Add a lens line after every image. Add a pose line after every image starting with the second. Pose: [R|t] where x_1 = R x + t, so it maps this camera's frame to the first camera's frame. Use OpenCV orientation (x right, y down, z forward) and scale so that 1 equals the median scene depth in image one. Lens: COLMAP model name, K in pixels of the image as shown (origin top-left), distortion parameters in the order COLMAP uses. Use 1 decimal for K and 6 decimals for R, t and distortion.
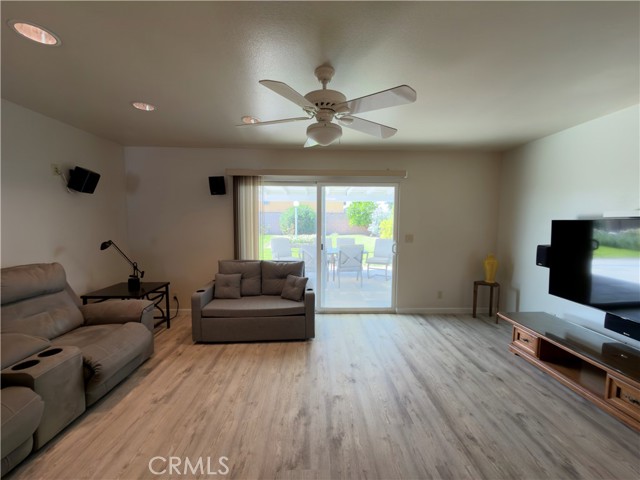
lens RADIAL K [[254.3, 0, 320.3], [0, 254.3, 241.6], [0, 0, 1]] dist [-0.001942, 0.000302]
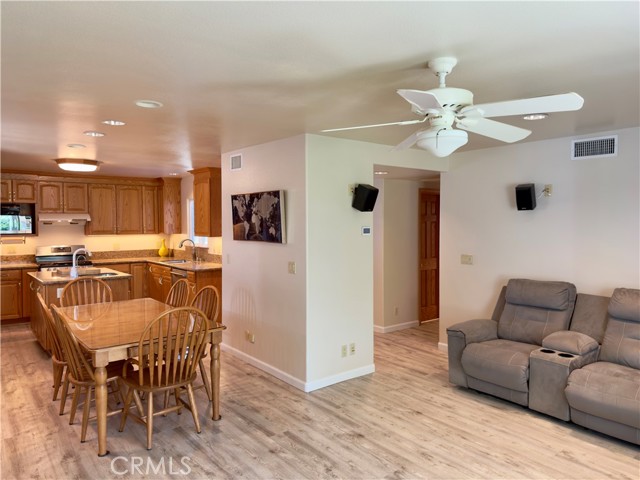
lens RADIAL K [[449.8, 0, 325.4], [0, 449.8, 238.2], [0, 0, 1]] dist [0.057294, -0.068054]
pose [[-0.798830, 0.018643, -0.601268, 0.647524], [-0.055109, 0.993049, 0.104006, -0.157948], [0.599028, 0.116219, -0.792249, 1.116692]]
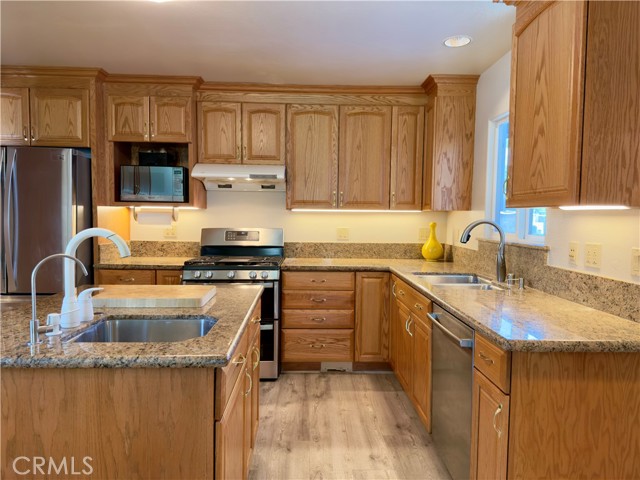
lens RADIAL K [[449.8, 0, 323.7], [0, 449.8, 244.9], [0, 0, 1]] dist [0.057294, -0.068054]
pose [[-0.999829, -0.018433, -0.001749, 0.043565], [-0.018483, 0.987968, 0.153549, 0.075904], [-0.001102, 0.153555, -0.988139, -0.504339]]
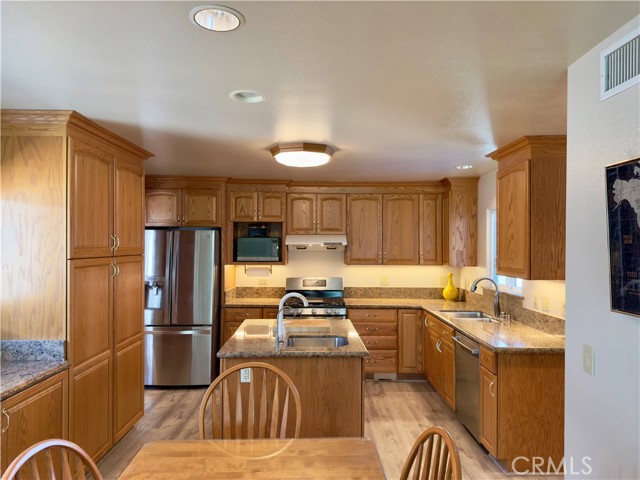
lens RADIAL K [[449.8, 0, 315.3], [0, 449.8, 240.0], [0, 0, 1]] dist [0.057294, -0.068054]
pose [[-0.999288, -0.009746, 0.036460, 0.217029], [-0.006883, 0.996942, 0.077845, -0.073965], [-0.037107, 0.077538, -0.996299, 0.061662]]
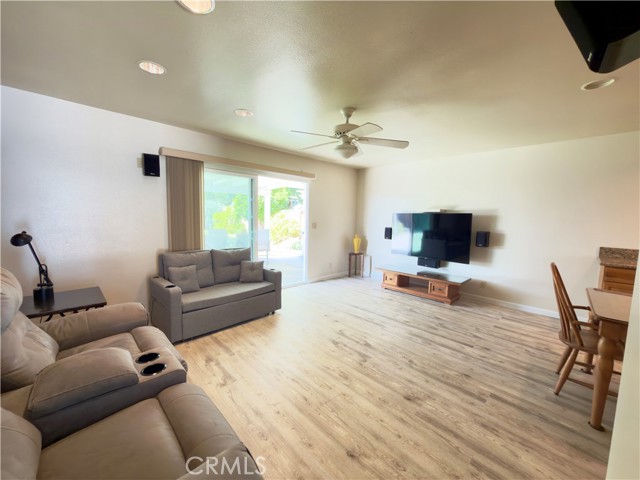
lens RADIAL K [[254.3, 0, 320.7], [0, 254.3, 244.9], [0, 0, 1]] dist [-0.001942, 0.000302]
pose [[0.735632, -0.064944, 0.674261, -0.673117], [0.038688, 0.997797, 0.053897, 0.023475], [-0.676275, -0.013563, 0.736524, 0.000630]]
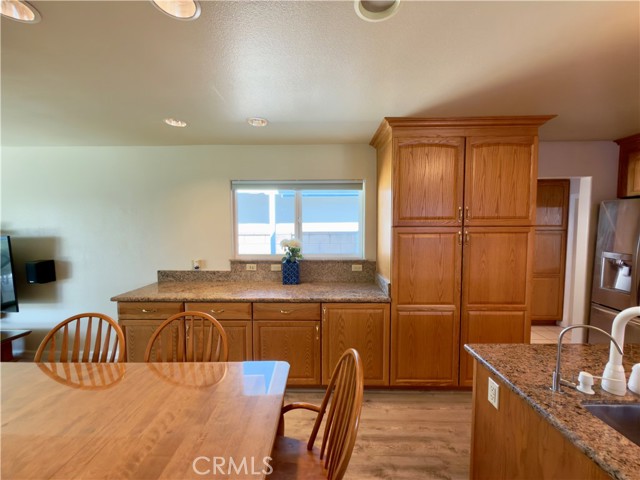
lens RADIAL K [[254.3, 0, 319.1], [0, 254.3, 239.4], [0, 0, 1]] dist [-0.001942, 0.000302]
pose [[0.054712, -0.063684, 0.996469, 0.012482], [0.089171, 0.994288, 0.058649, 0.016925], [-0.994513, 0.085647, 0.060078, -0.685599]]
